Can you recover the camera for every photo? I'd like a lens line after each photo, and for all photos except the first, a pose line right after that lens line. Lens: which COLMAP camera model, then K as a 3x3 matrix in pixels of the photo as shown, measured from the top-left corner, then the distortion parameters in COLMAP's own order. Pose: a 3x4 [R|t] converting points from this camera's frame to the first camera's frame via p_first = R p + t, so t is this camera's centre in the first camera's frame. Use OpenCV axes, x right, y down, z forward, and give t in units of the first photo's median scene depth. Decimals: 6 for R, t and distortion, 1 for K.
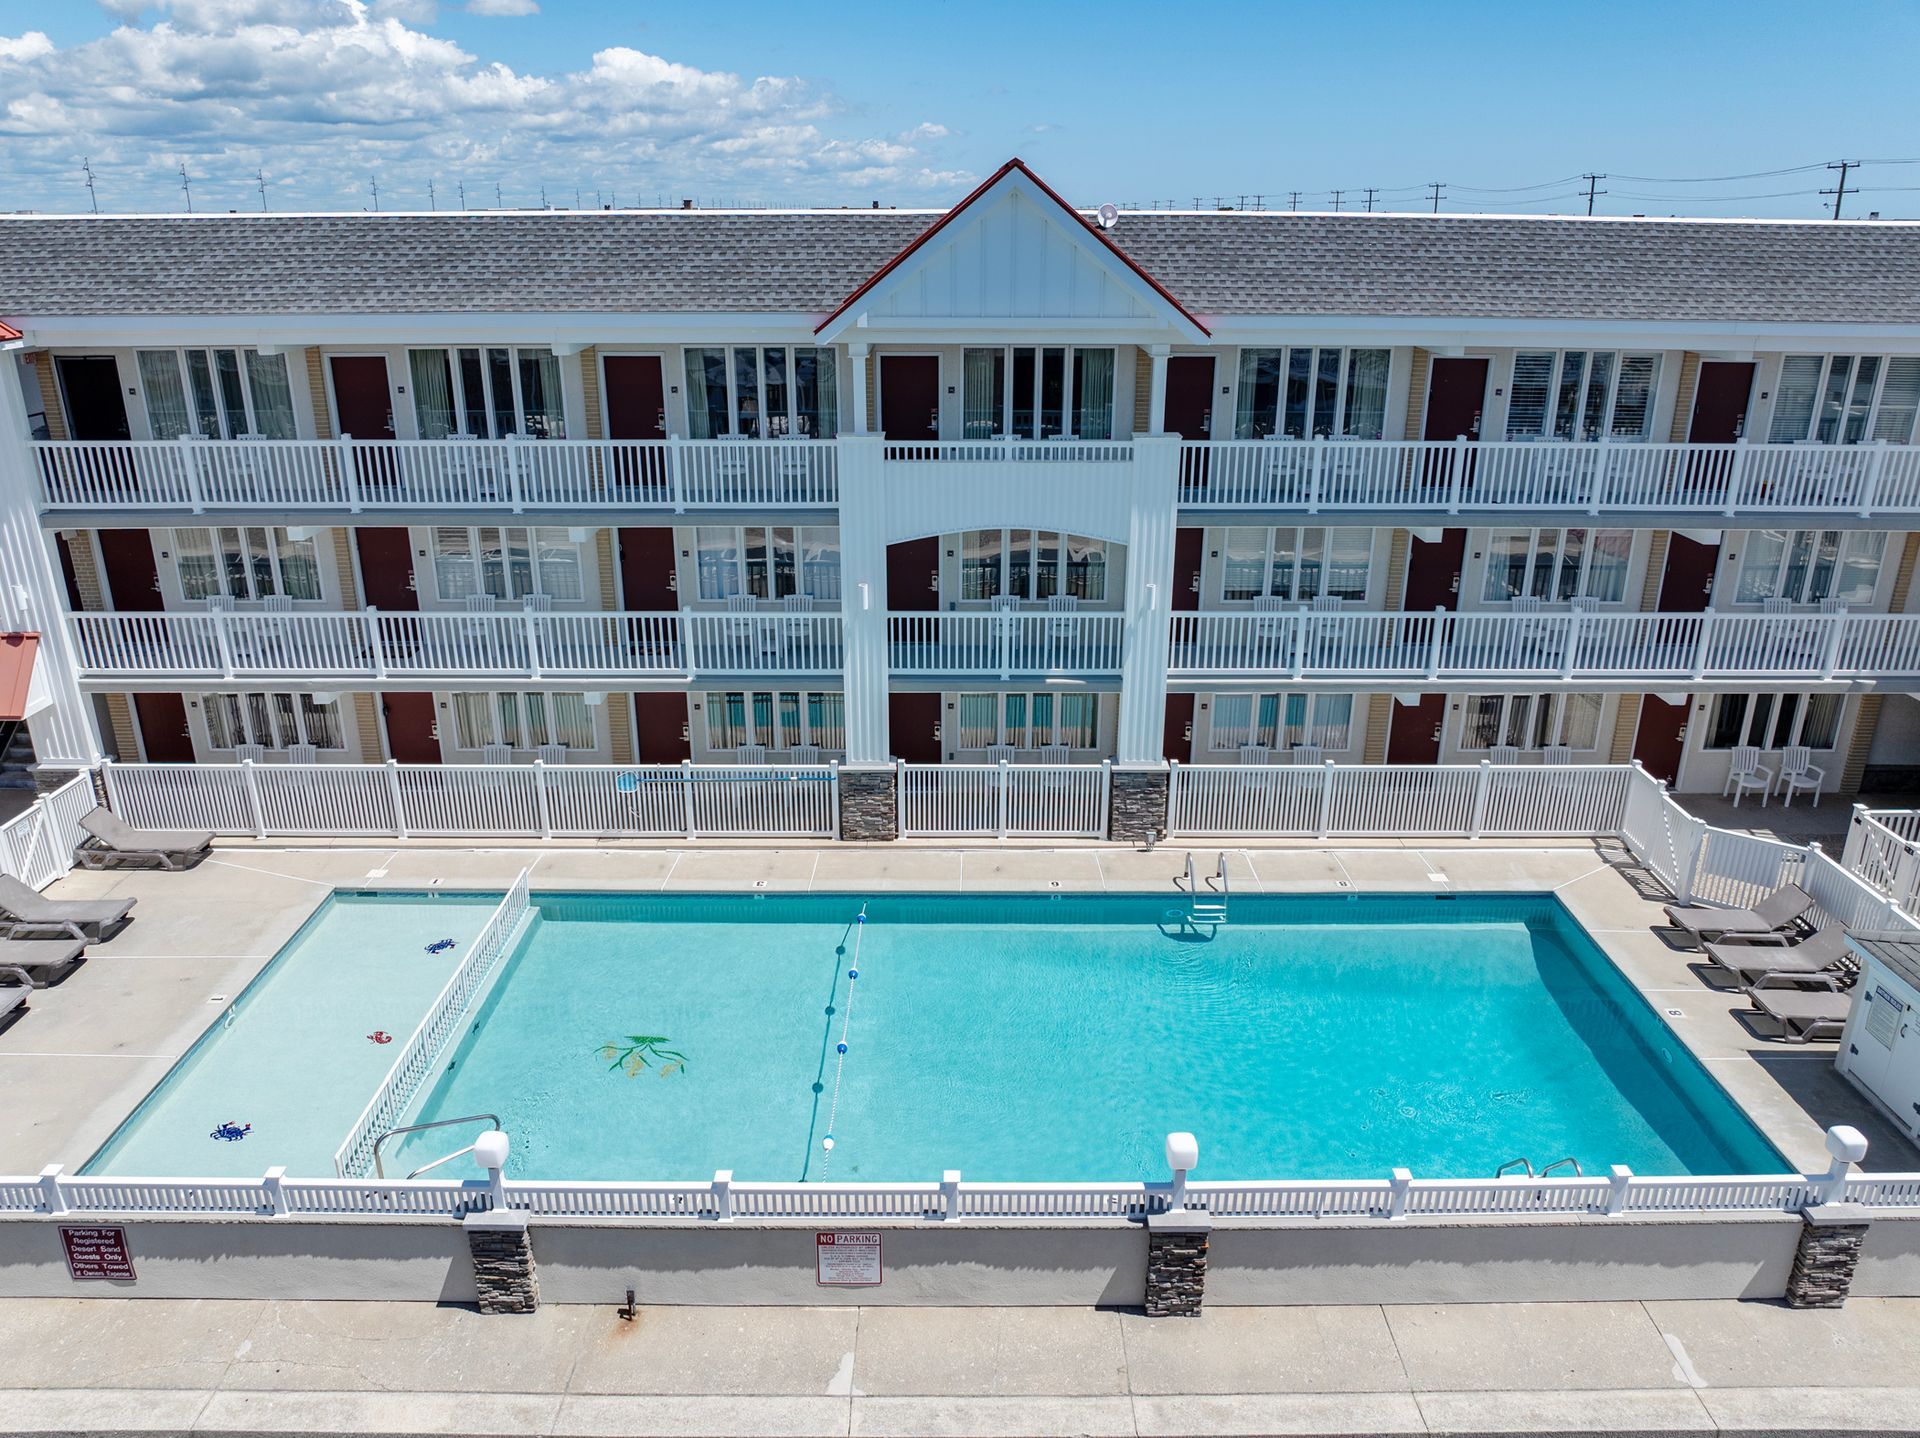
lens RADIAL K [[1352.7, 0, 960.0], [0, 1352.7, 719.0], [0, 0, 1]] dist [-0.059728, 0.036476]
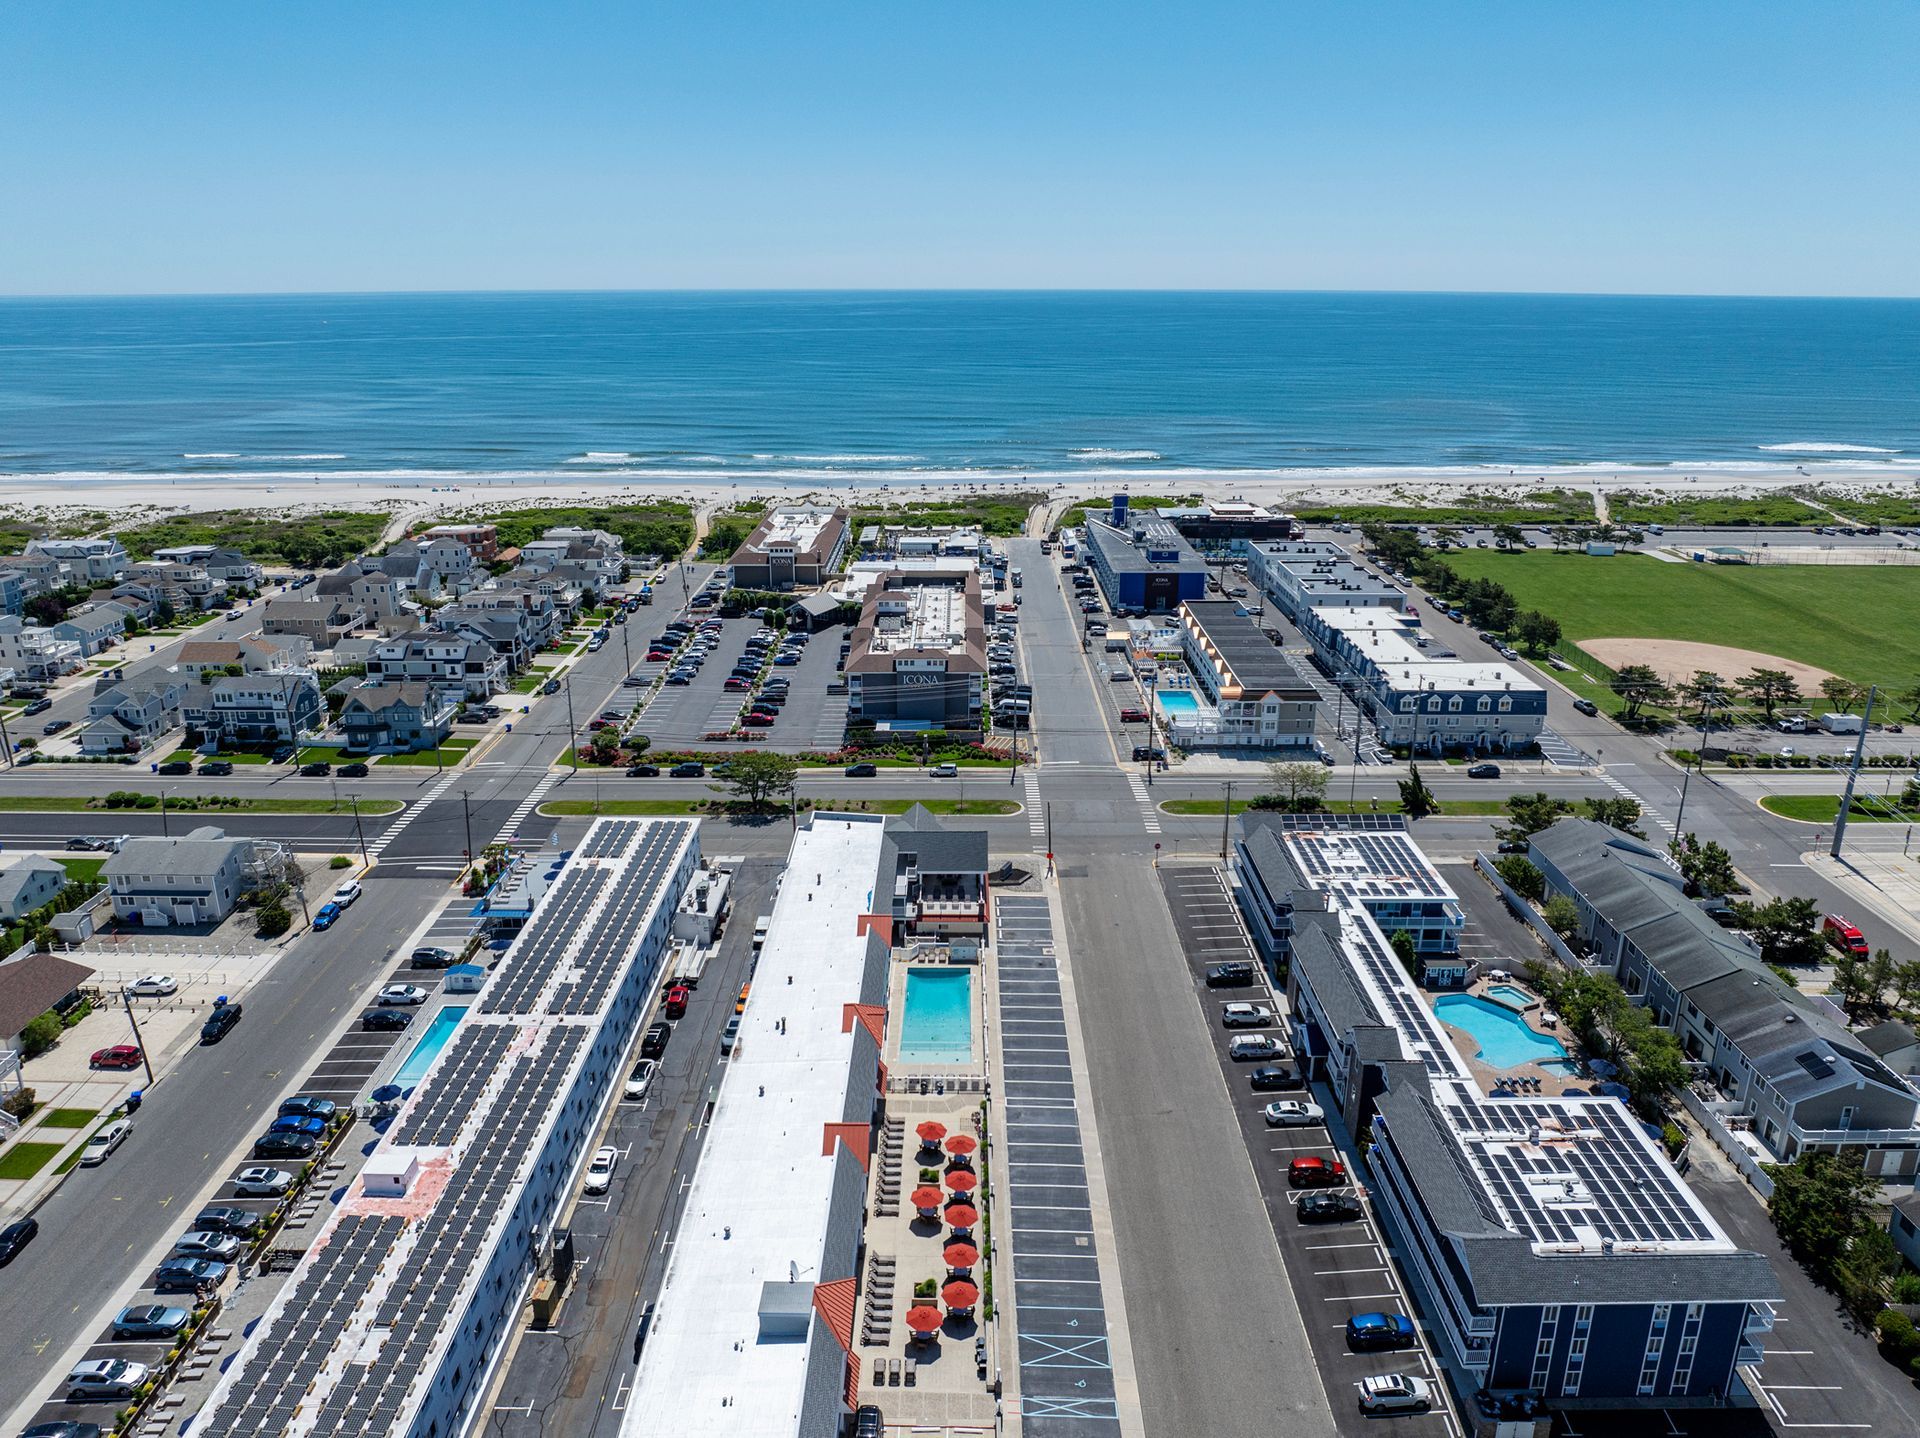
lens RADIAL K [[1348.8, 0, 960.0], [0, 1348.8, 719.0], [0, 0, 1]] dist [-0.031590, -0.003785]
pose [[0.010615, -0.314751, 0.949115, -5.854029], [0.352657, 0.889358, 0.290990, -2.991681], [-0.935692, 0.331623, 0.120440, -0.536217]]
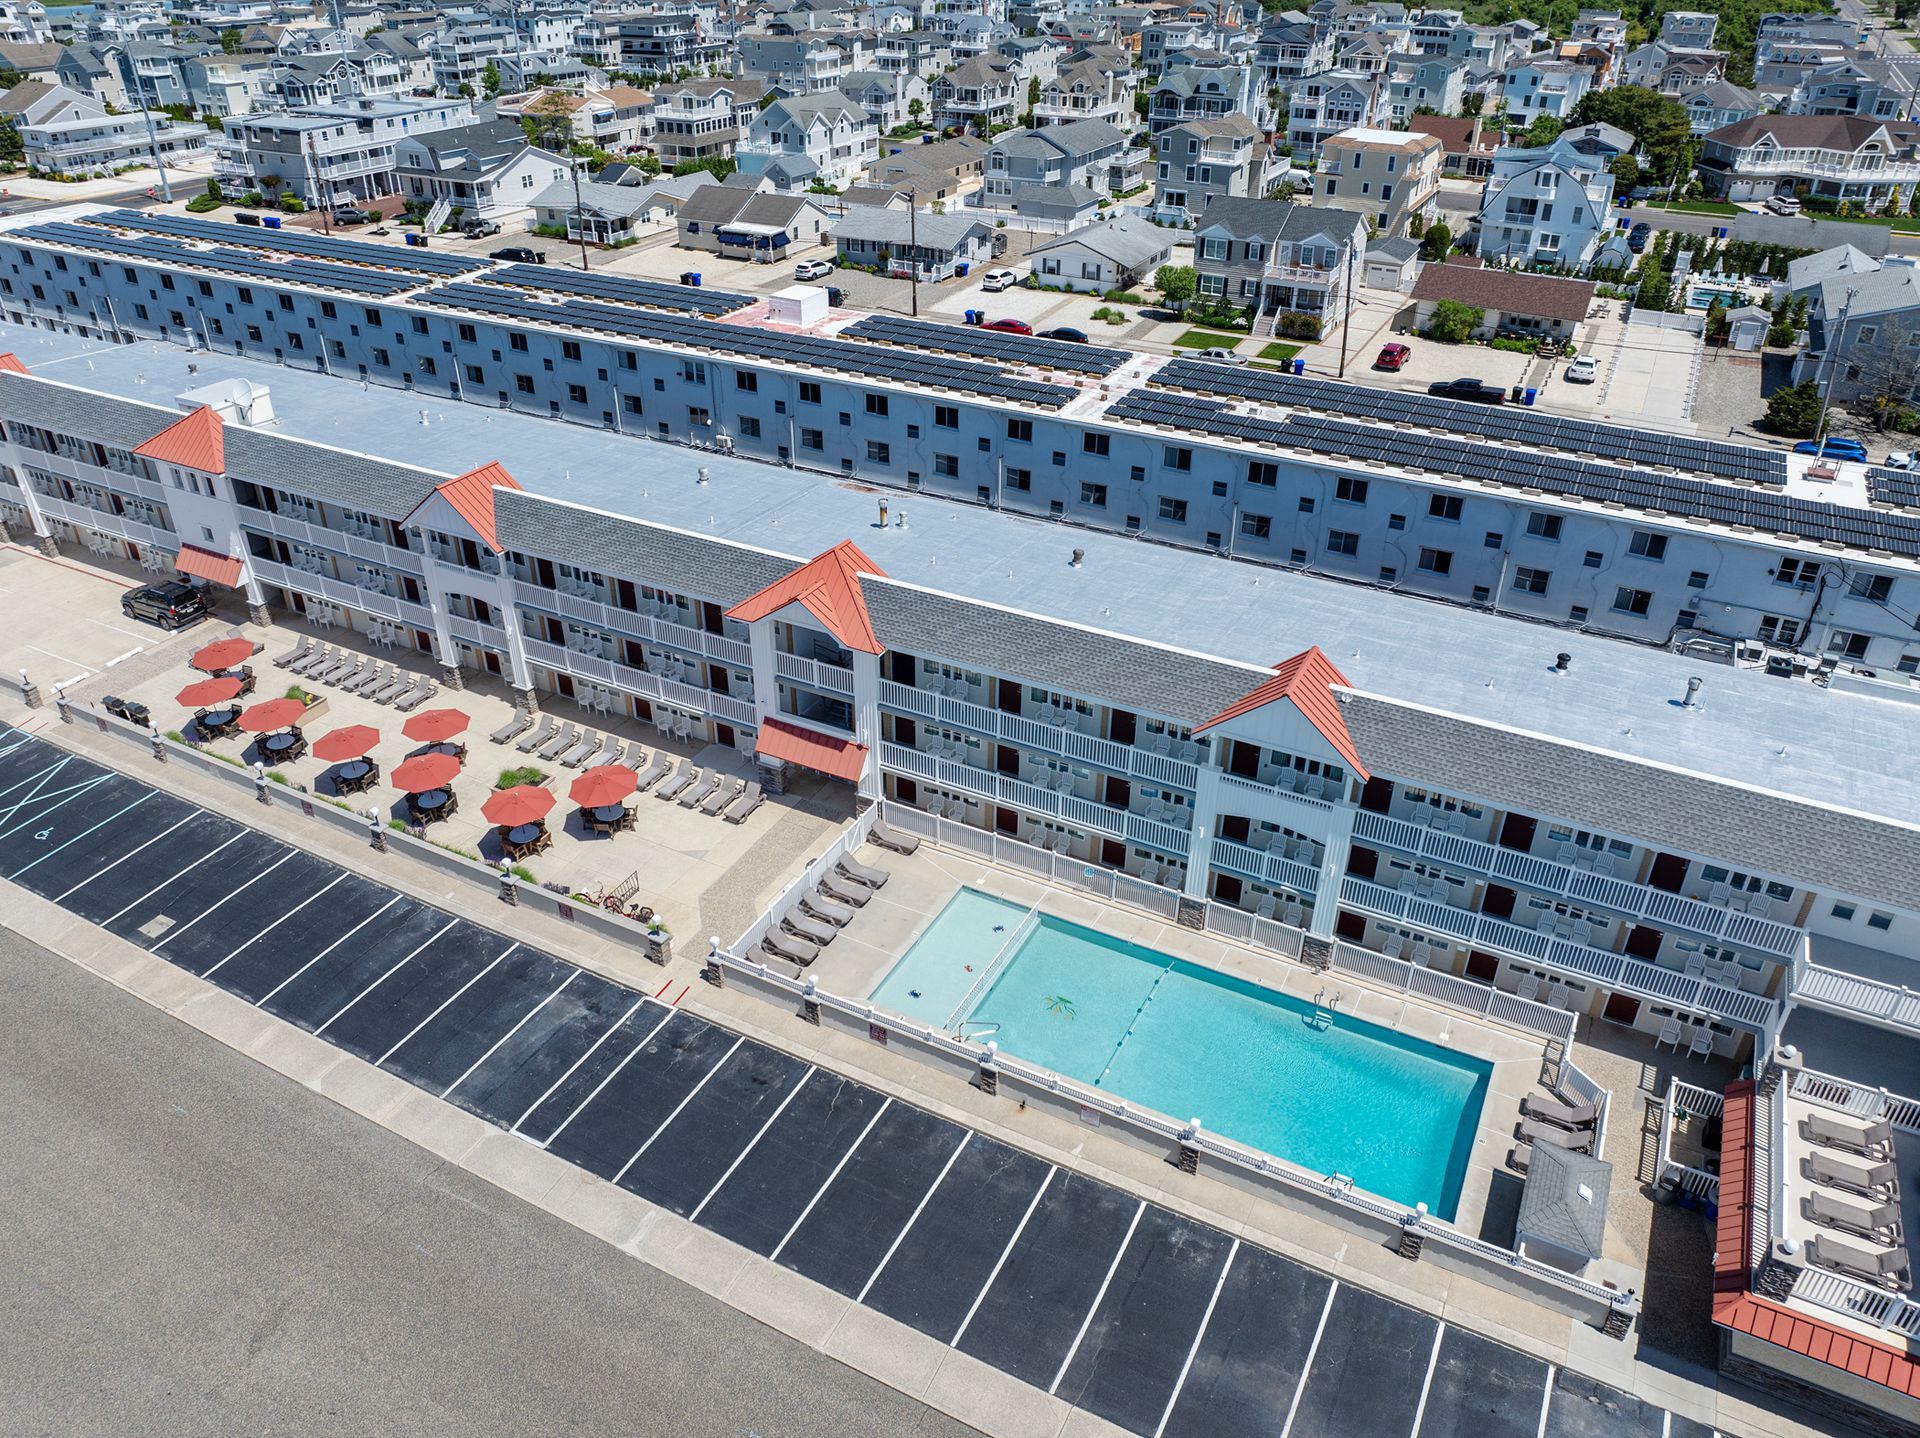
lens RADIAL K [[1352.7, 0, 960.0], [0, 1352.7, 719.0], [0, 0, 1]] dist [-0.059728, 0.036476]
pose [[0.883219, 0.245551, -0.399535, 0.407848], [-0.168659, 0.961276, 0.217950, -0.674786], [0.437581, -0.125113, 0.890432, -1.088166]]
